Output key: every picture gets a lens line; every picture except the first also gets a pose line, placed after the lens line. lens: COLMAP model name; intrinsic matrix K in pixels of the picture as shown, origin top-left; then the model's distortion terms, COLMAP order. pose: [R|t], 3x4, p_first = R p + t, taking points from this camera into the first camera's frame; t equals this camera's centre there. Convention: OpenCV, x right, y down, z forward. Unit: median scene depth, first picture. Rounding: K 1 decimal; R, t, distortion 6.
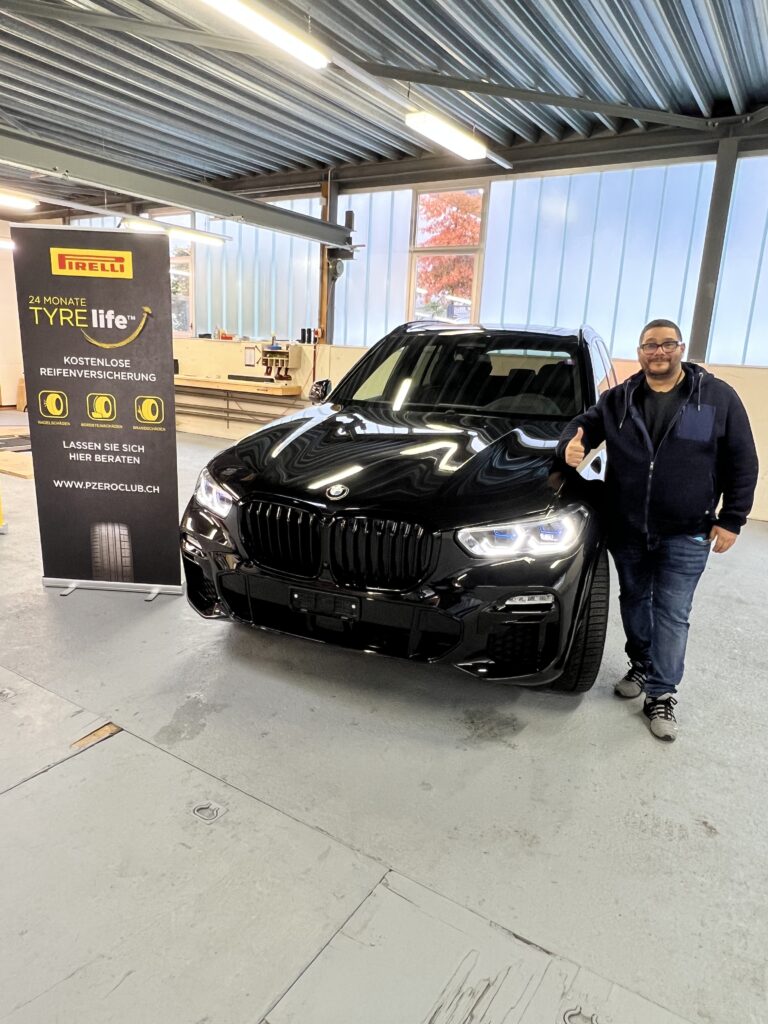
lens RADIAL K [[663.7, 0, 380.8], [0, 663.7, 508.5], [0, 0, 1]] dist [0.002019, 0.000713]
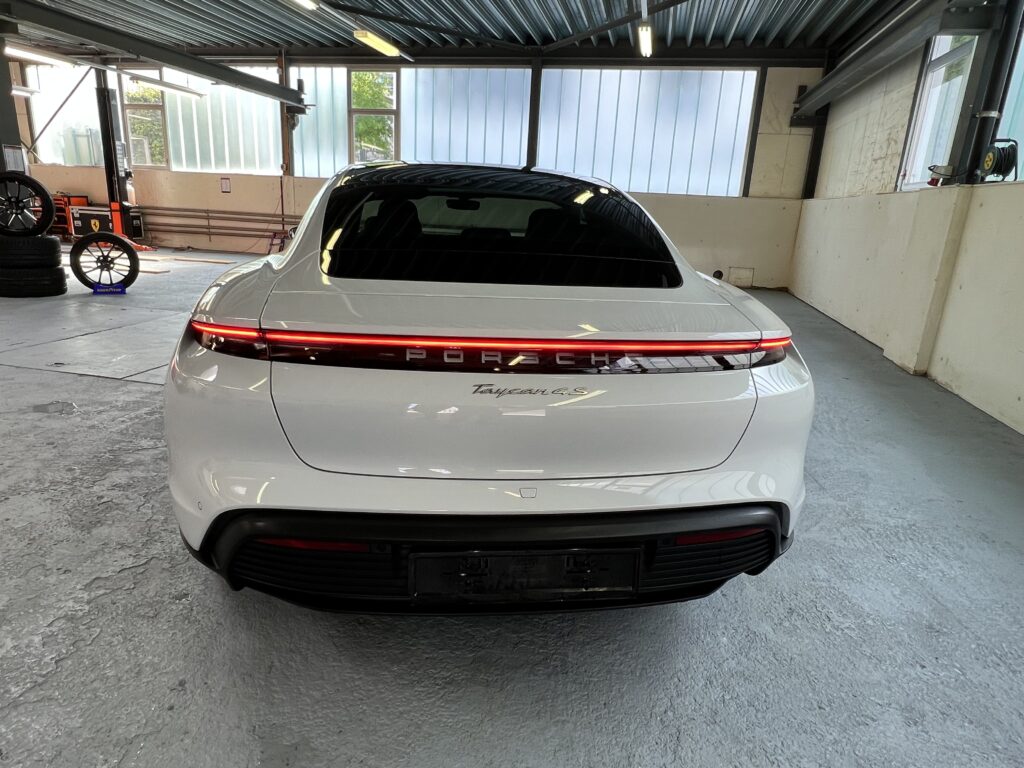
lens RADIAL K [[626.9, 0, 512.7], [0, 626.9, 386.8], [0, 0, 1]] dist [0.003415, -0.000040]
pose [[0.929602, -0.103682, 0.353682, -0.166104], [0.083404, 0.993901, 0.072147, 0.145583], [-0.359005, -0.037569, 0.932579, -0.437379]]
